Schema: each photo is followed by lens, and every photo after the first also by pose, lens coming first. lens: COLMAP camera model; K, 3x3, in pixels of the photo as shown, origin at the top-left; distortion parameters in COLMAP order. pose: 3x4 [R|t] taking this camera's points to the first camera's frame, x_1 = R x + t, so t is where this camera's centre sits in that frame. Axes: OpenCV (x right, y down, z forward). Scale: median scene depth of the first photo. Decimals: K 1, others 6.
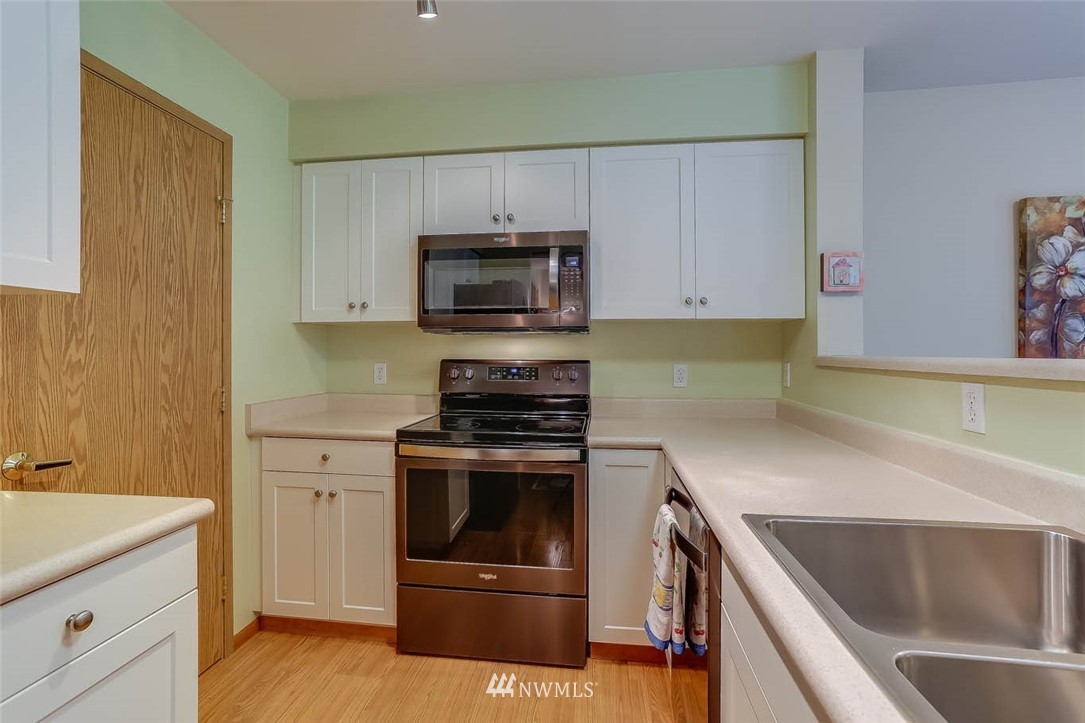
lens RADIAL K [[525.7, 0, 520.8], [0, 525.7, 347.3], [0, 0, 1]] dist [-0.031707, 0.015393]
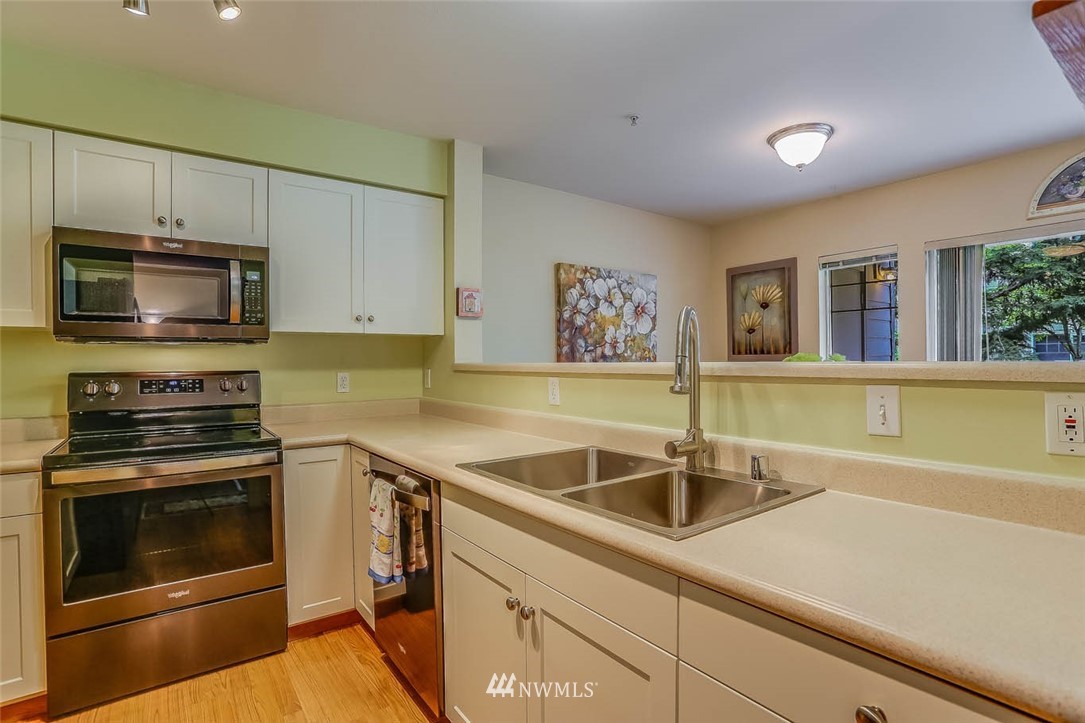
lens RADIAL K [[536.8, 0, 537.5], [0, 536.8, 359.2], [0, 0, 1]] dist [-0.044190, 0.008277]
pose [[0.717776, -0.008376, 0.696224, -0.236946], [0.004889, 0.999964, 0.006989, -0.002173], [-0.696257, -0.001612, 0.717790, -0.147565]]
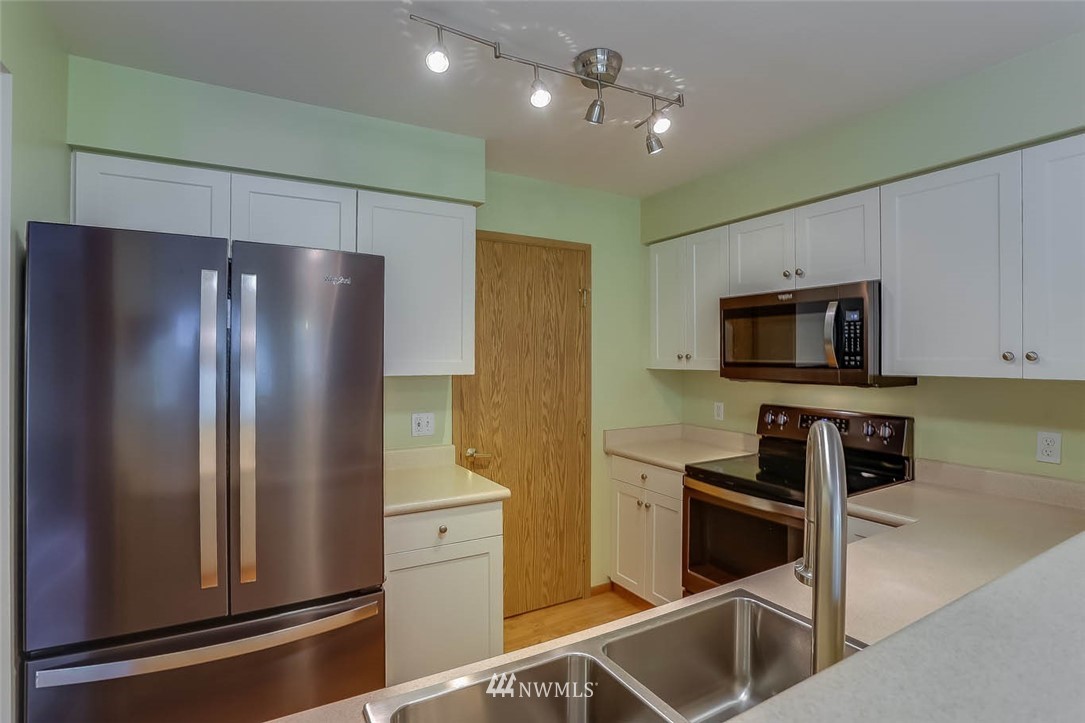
lens RADIAL K [[525.7, 0, 521.4], [0, 525.7, 359.1], [0, 0, 1]] dist [-0.031707, 0.015393]
pose [[0.610620, -0.003859, -0.791914, 0.489244], [0.010457, 0.999940, 0.003190, -0.094635], [0.791854, -0.010229, 0.610624, -0.052803]]
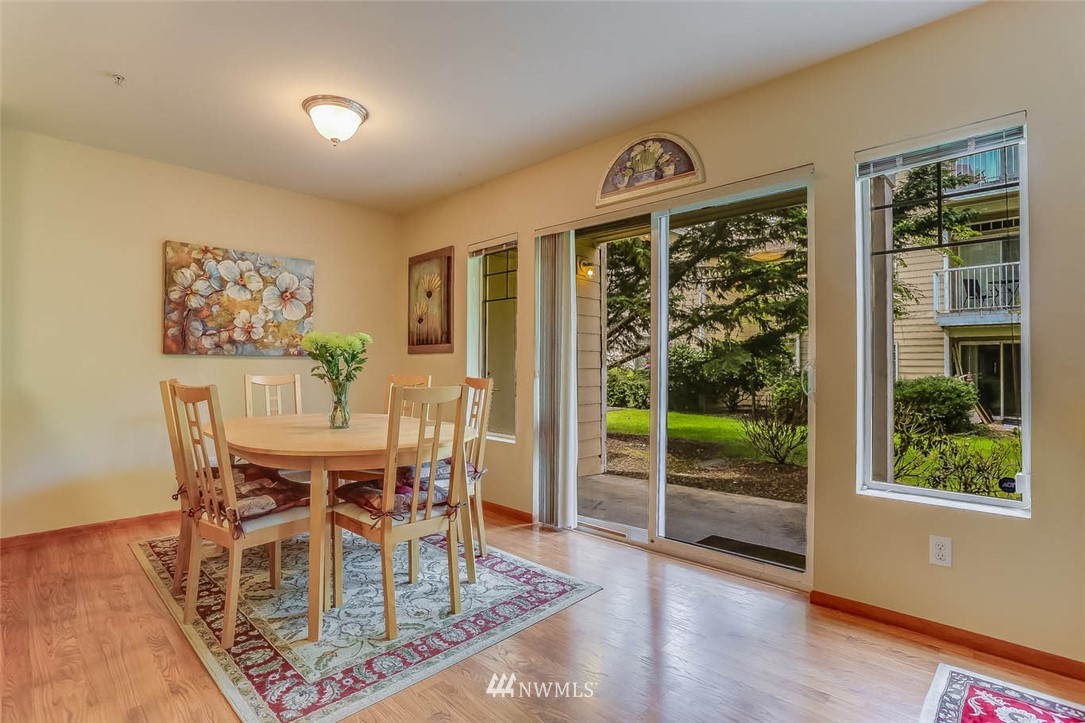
lens RADIAL K [[536.8, 0, 544.3], [0, 536.8, 357.0], [0, 0, 1]] dist [-0.044190, 0.008277]
pose [[0.587230, 0.011527, 0.809338, 0.390319], [-0.002539, 0.999920, -0.012400, 0.069711], [-0.809416, 0.005227, 0.587212, -0.808601]]
